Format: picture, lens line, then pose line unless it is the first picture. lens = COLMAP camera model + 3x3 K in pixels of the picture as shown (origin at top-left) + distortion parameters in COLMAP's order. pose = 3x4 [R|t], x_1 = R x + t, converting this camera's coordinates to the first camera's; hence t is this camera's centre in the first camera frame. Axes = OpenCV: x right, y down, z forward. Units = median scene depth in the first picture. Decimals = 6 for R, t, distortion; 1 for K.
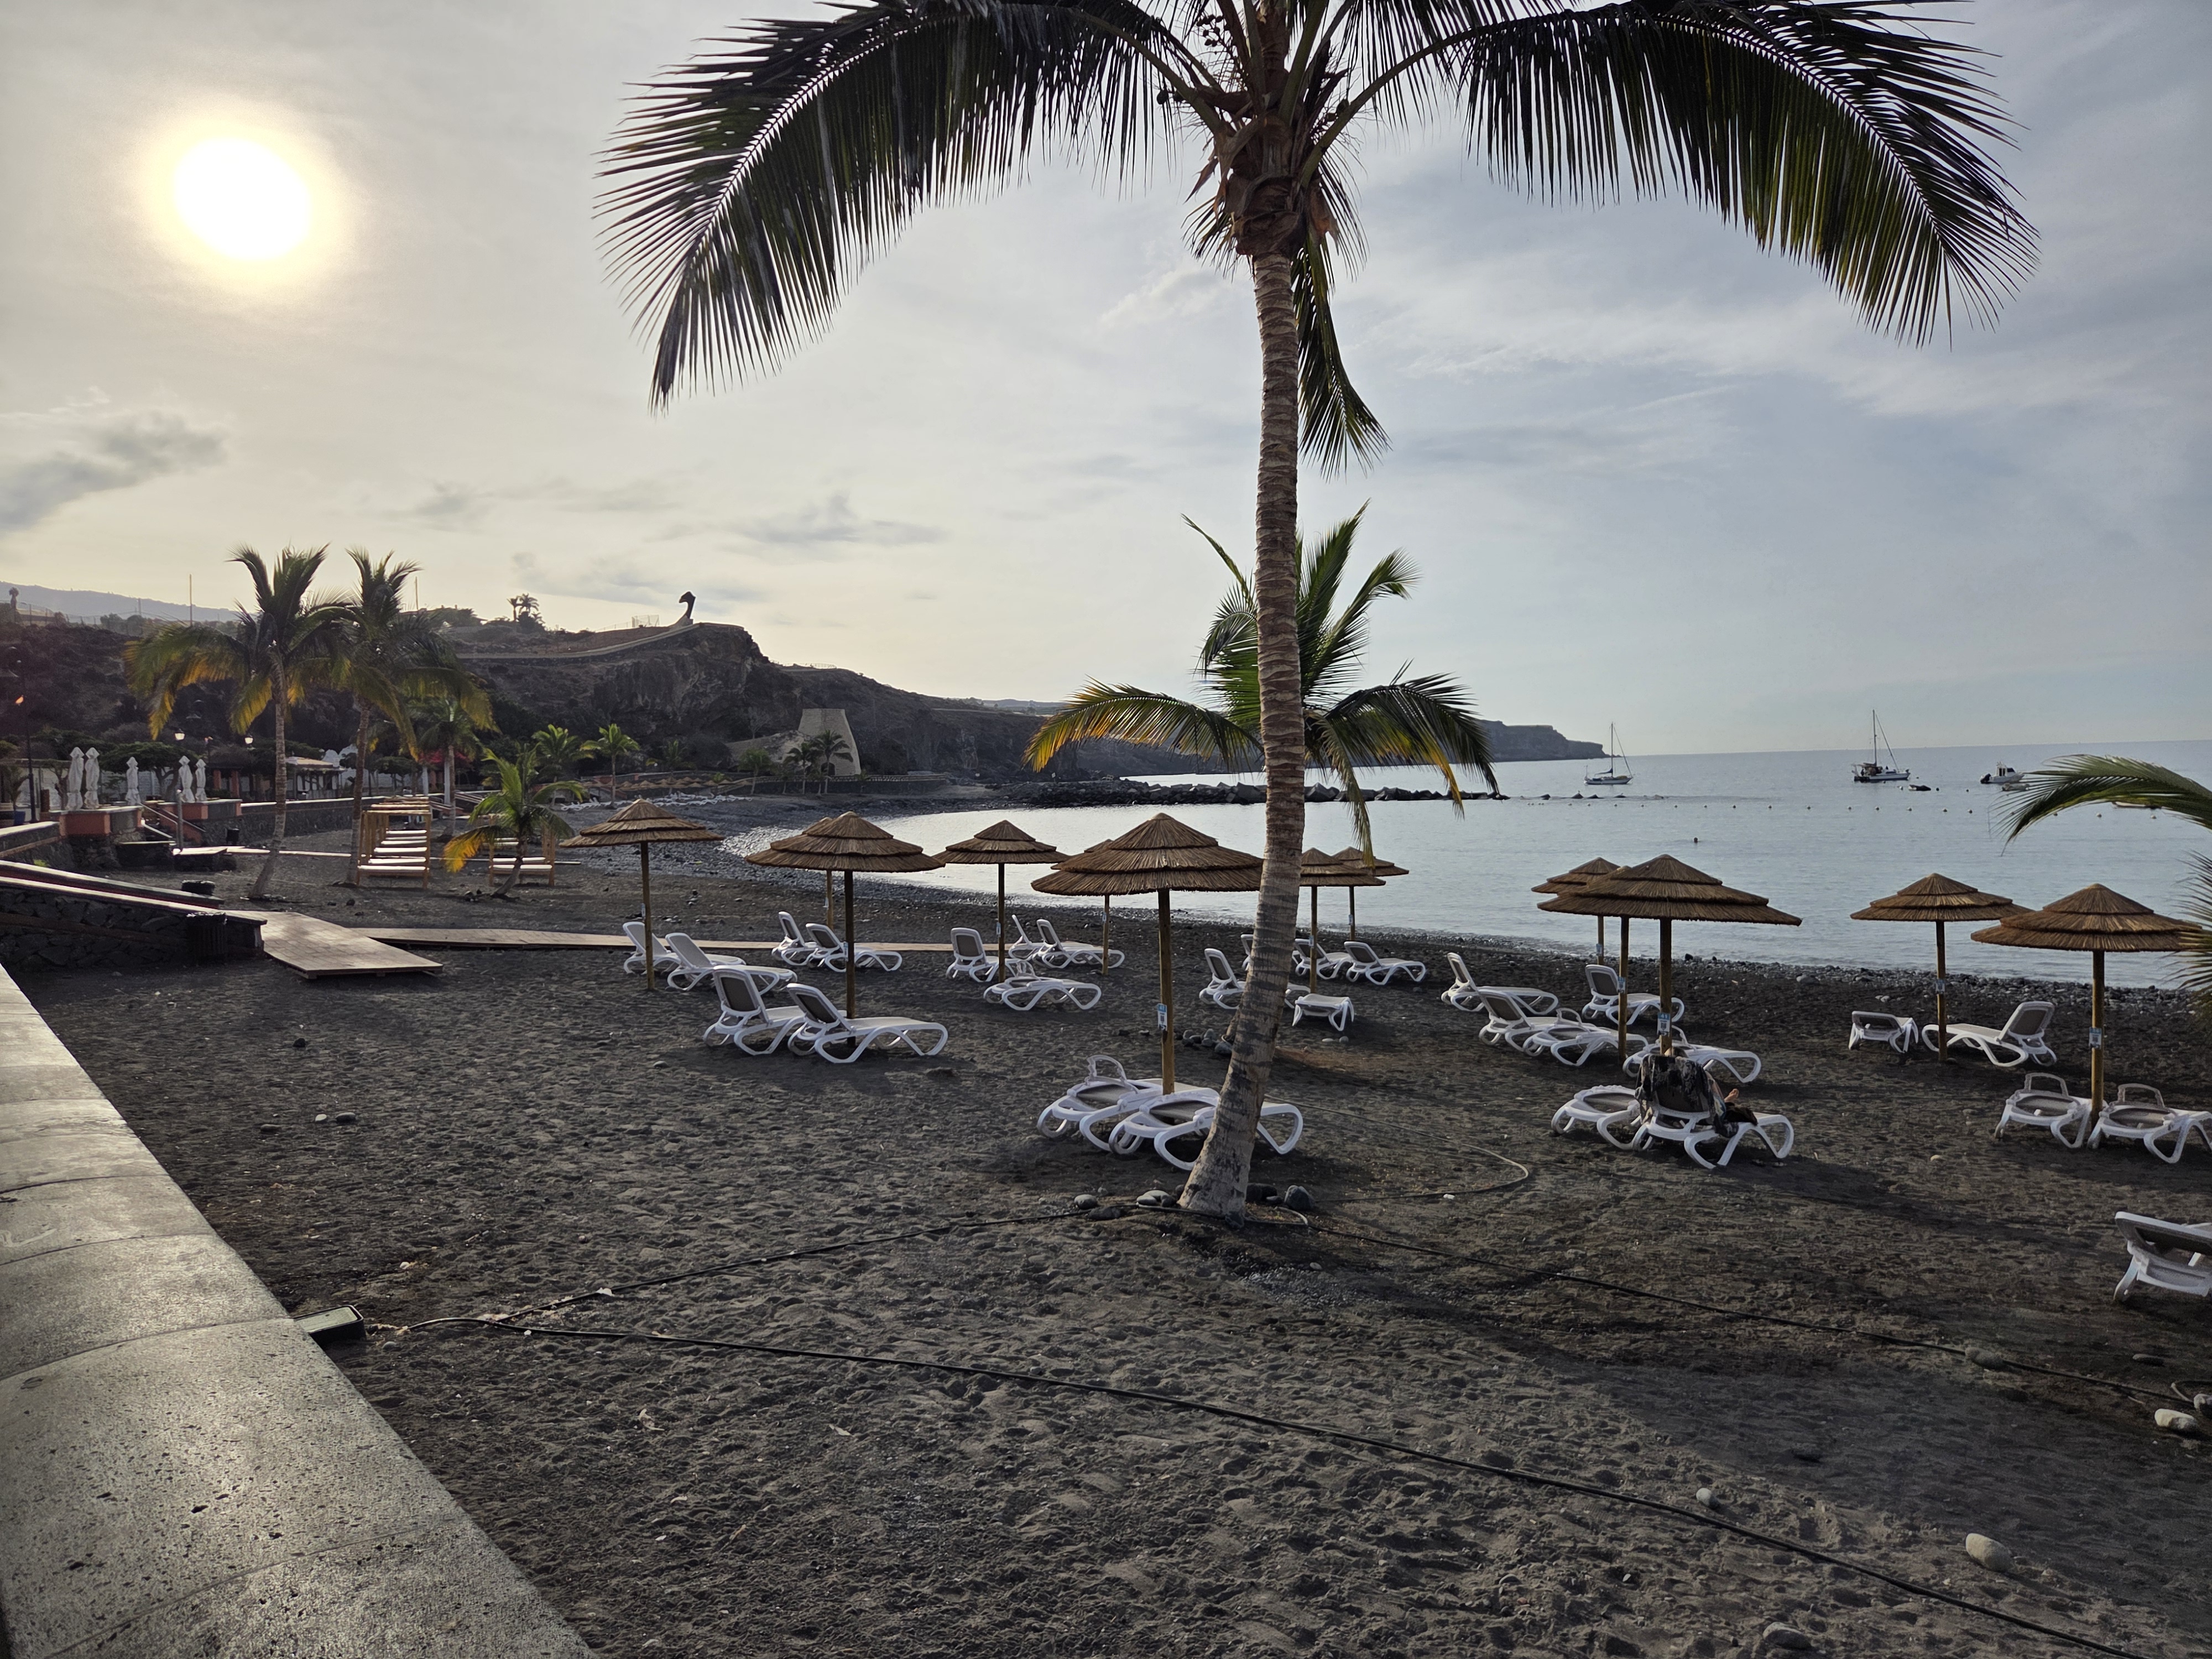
lens RADIAL K [[1463.2, 0, 1084.2], [0, 1463.2, 813.9], [0, 0, 1]] dist [0.073150, -0.058380]
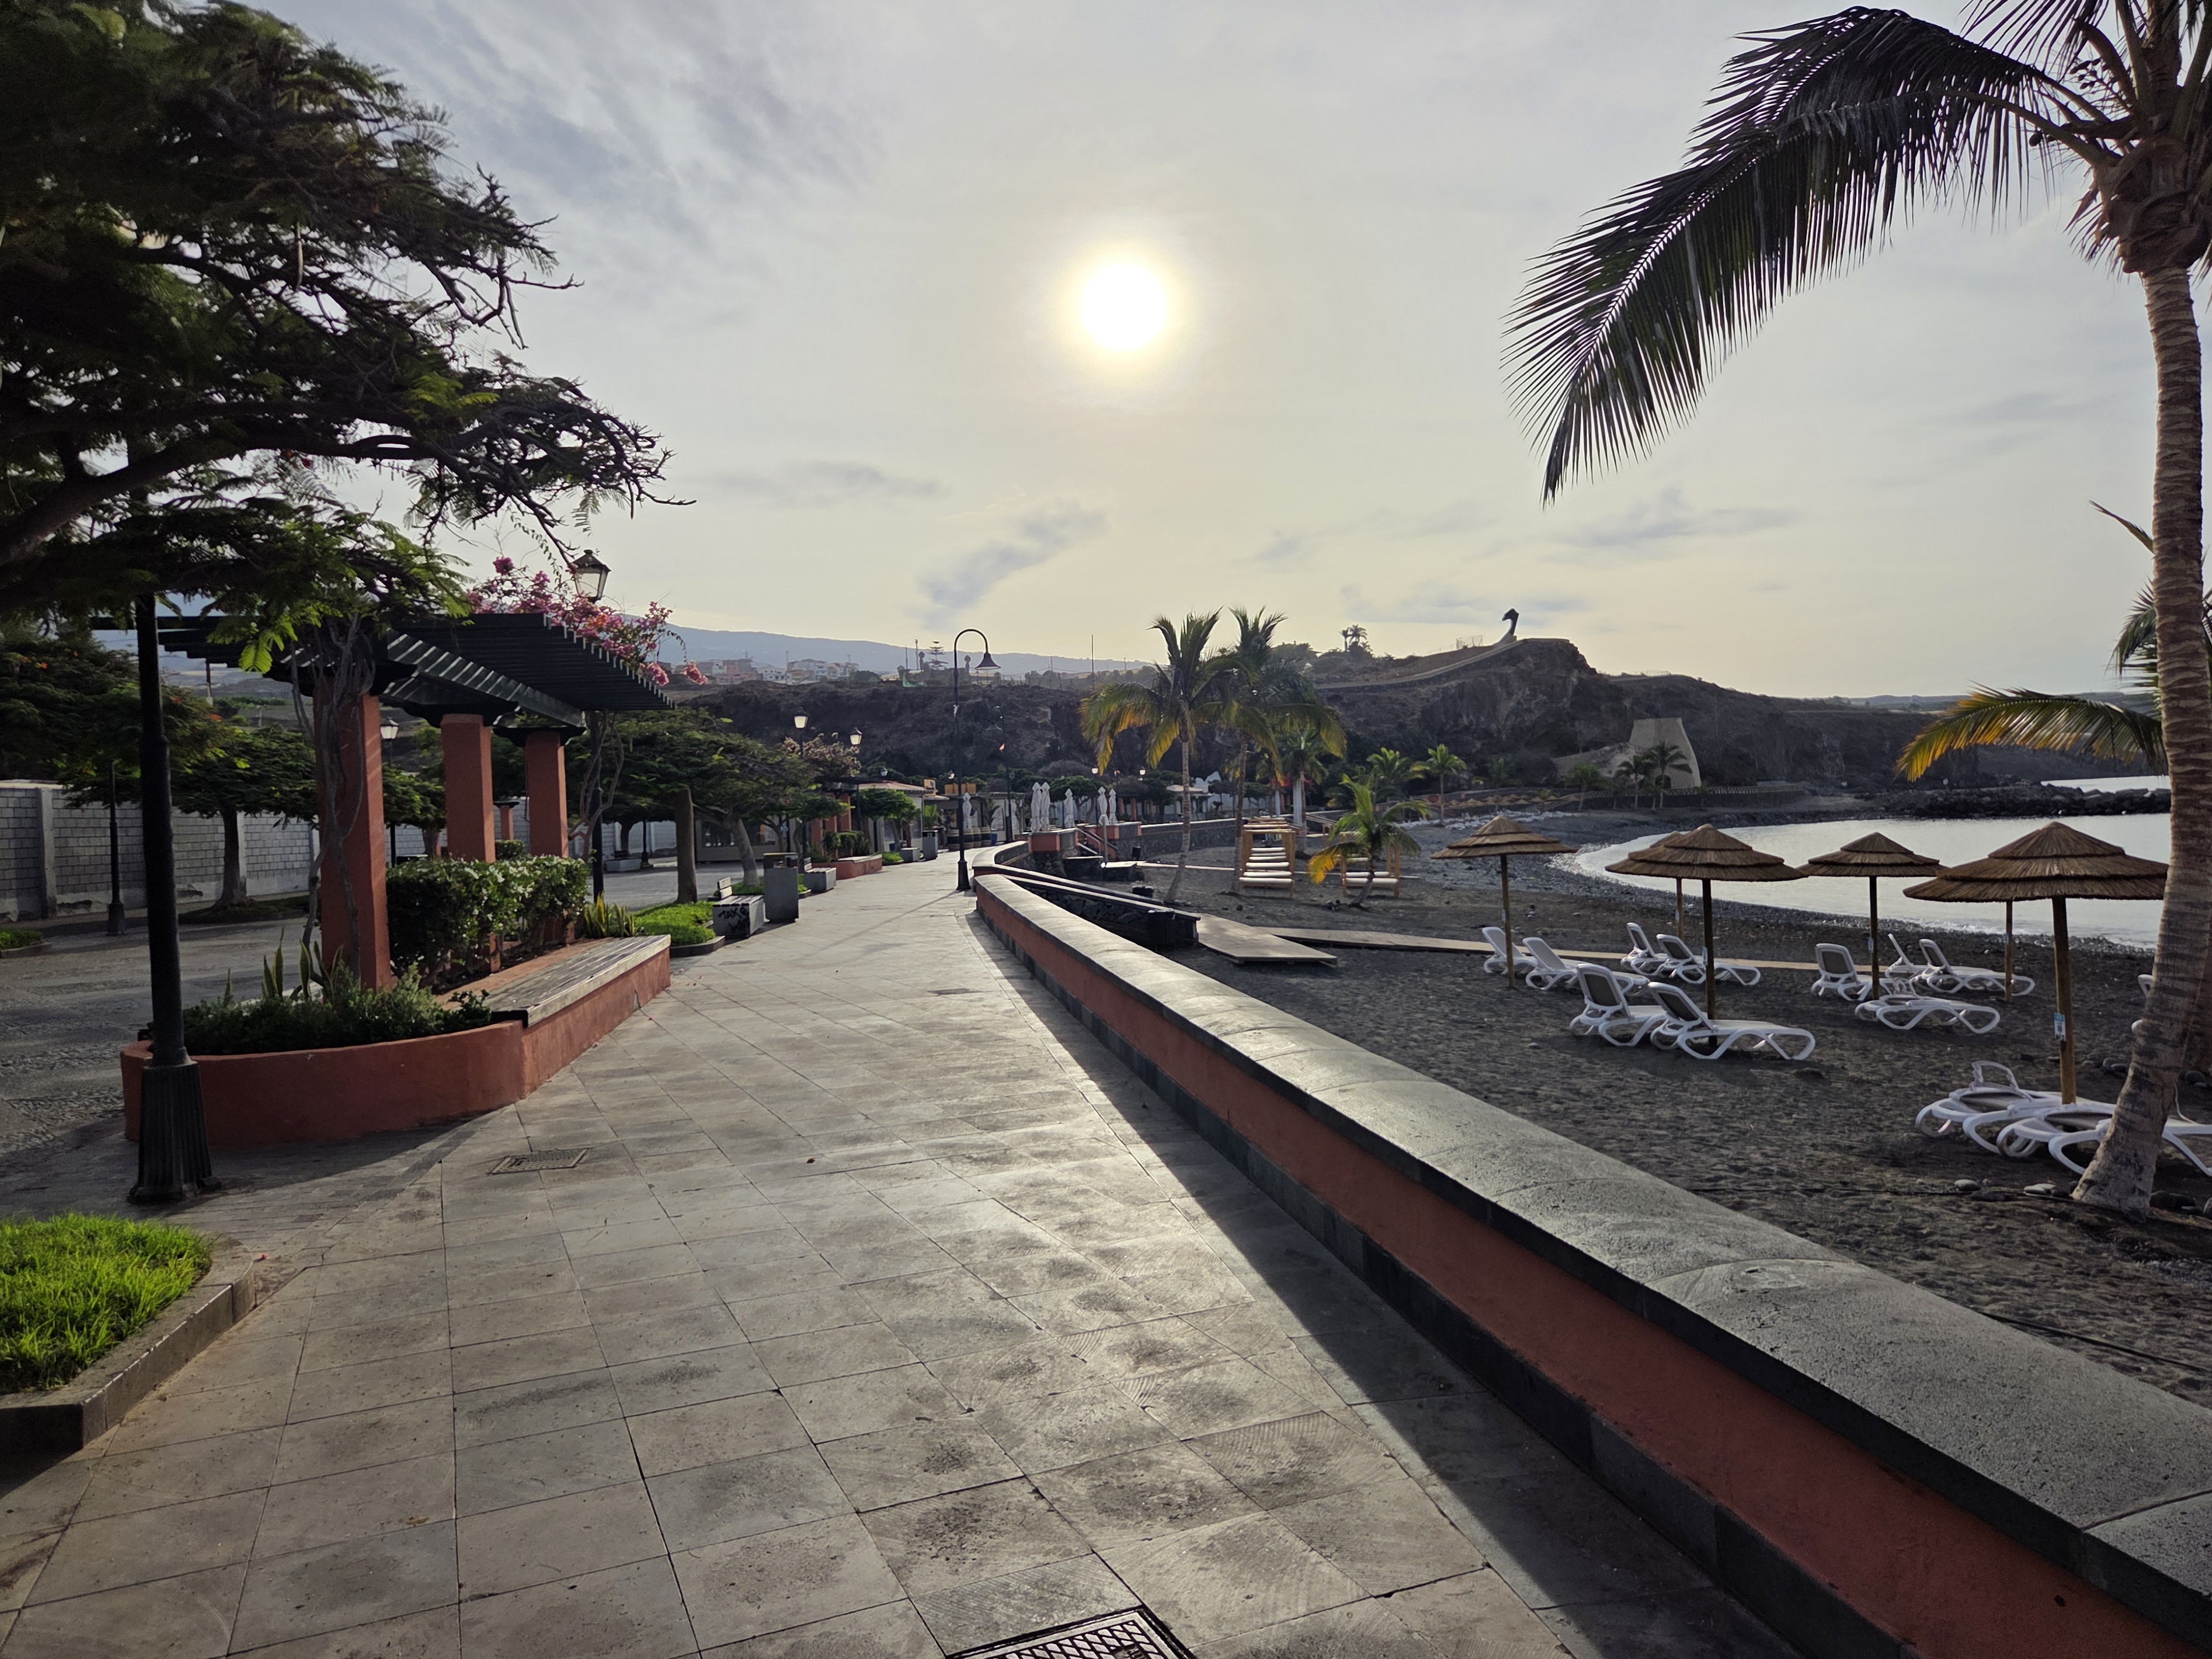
lens RADIAL K [[1463.2, 0, 1084.2], [0, 1463.2, 813.9], [0, 0, 1]] dist [0.073150, -0.058380]
pose [[0.854454, -0.016013, -0.519279, 0.013051], [0.009907, 0.999845, -0.014532, 0.001729], [0.519432, 0.007272, 0.854481, -0.166931]]
